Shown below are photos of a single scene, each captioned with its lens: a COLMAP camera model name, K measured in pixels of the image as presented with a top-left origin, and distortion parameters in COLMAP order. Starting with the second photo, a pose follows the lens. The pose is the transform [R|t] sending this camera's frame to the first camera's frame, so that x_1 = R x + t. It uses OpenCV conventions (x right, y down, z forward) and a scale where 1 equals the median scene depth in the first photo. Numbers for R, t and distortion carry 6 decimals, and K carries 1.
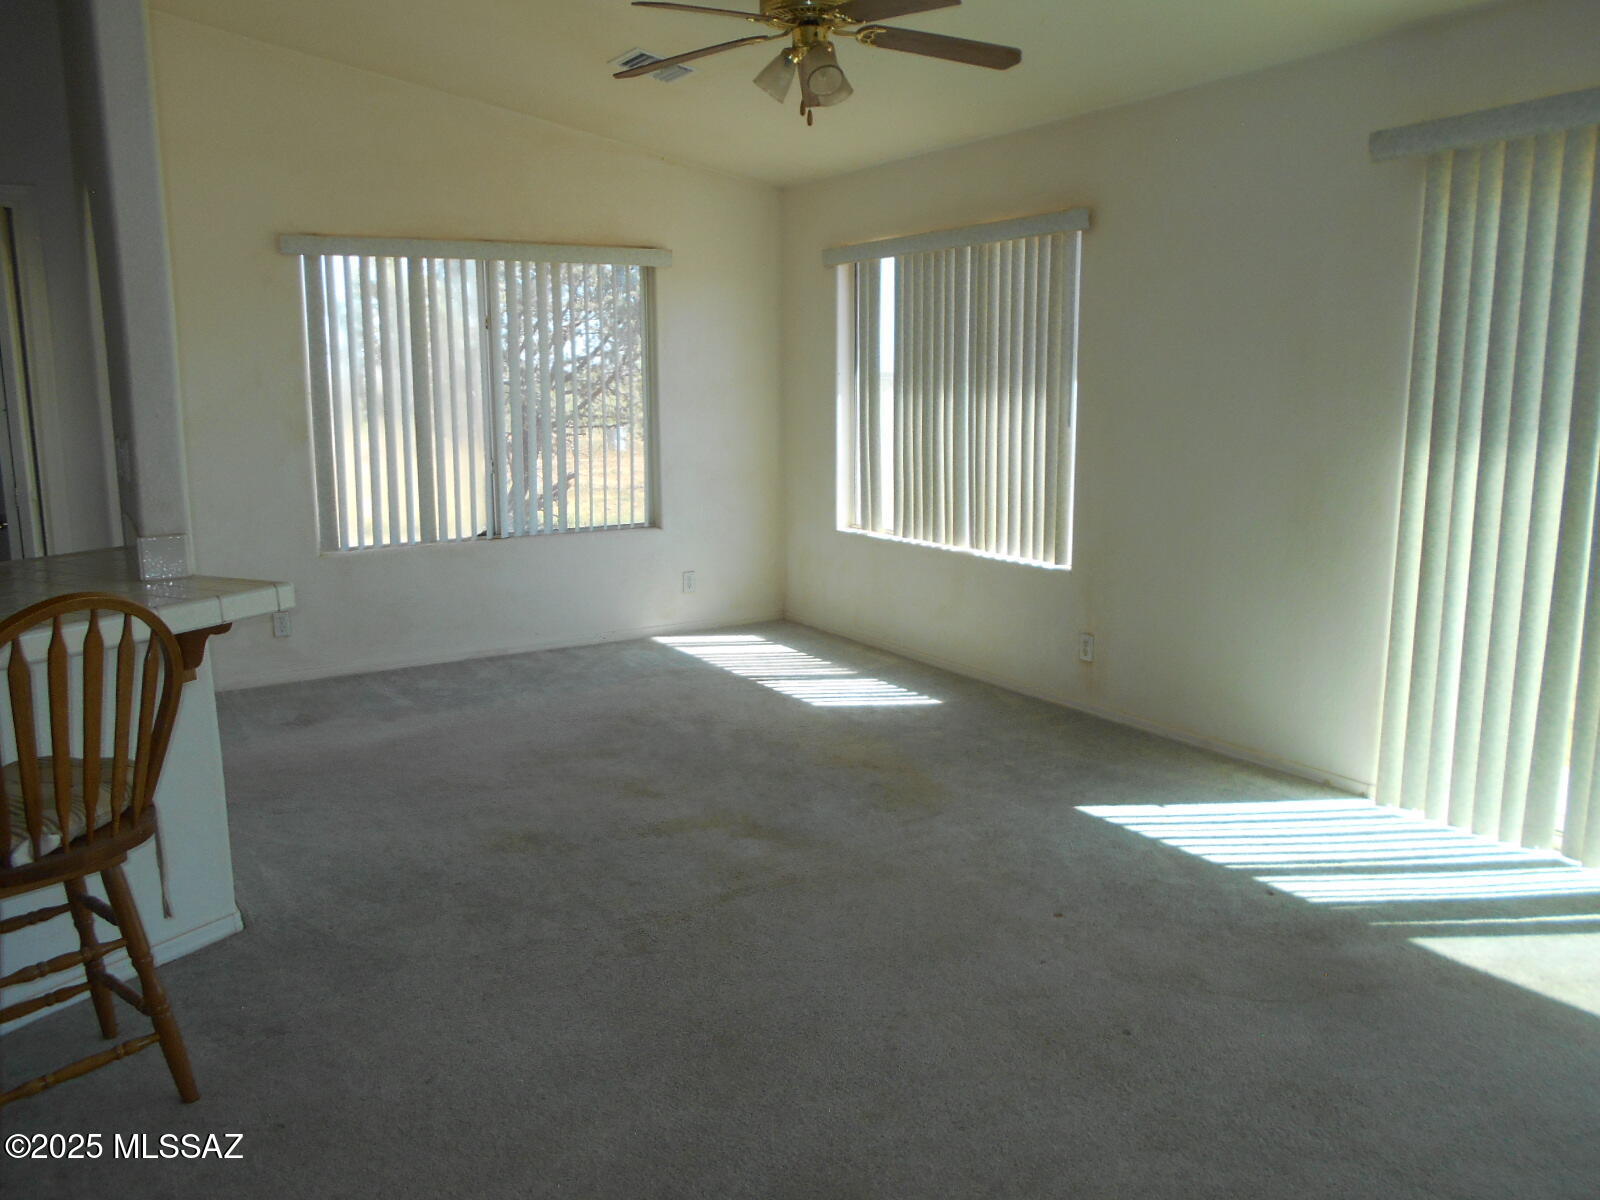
lens RADIAL K [[1254.2, 0, 813.7], [0, 1254.2, 603.2], [0, 0, 1]] dist [-0.045690, 0.041168]
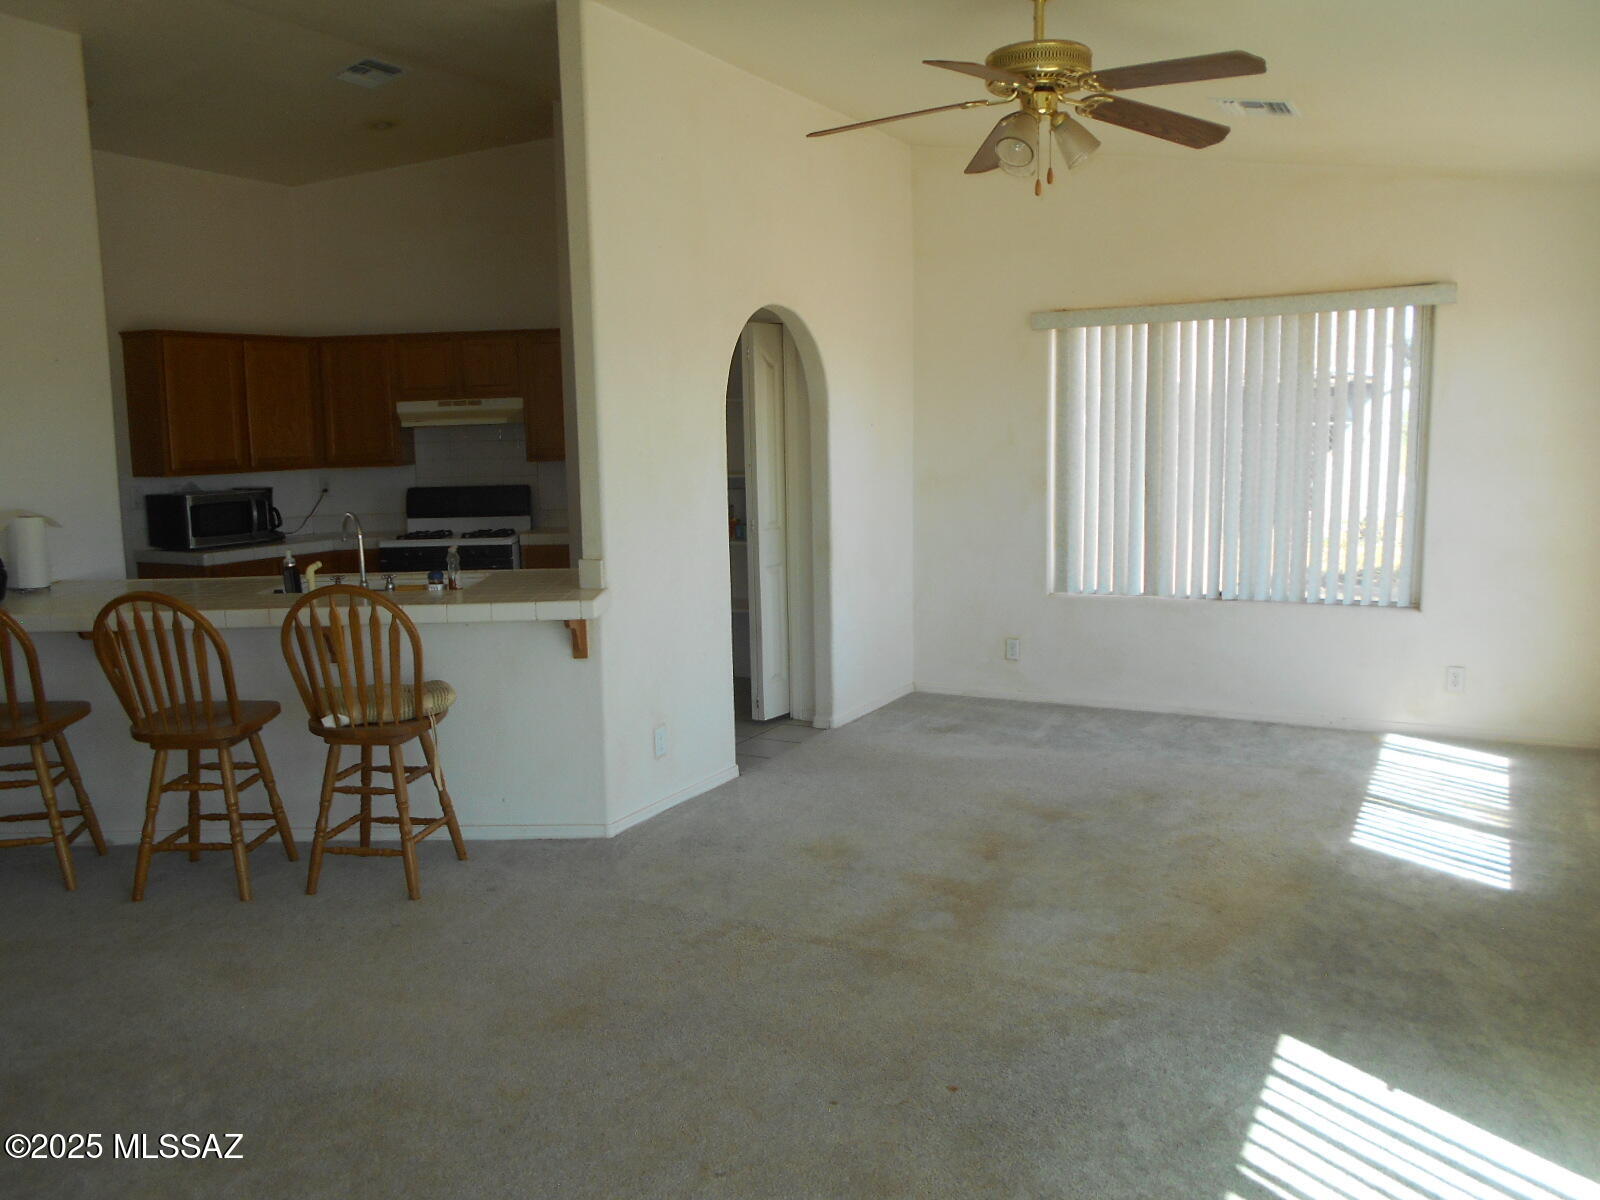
lens RADIAL K [[1254.2, 0, 806.2], [0, 1254.2, 601.7], [0, 0, 1]] dist [-0.045690, 0.041168]
pose [[0.469533, 0.116842, -0.875149, 0.916502], [-0.136274, 0.988918, 0.058917, -0.127047], [0.872335, 0.091597, 0.480252, 0.494597]]
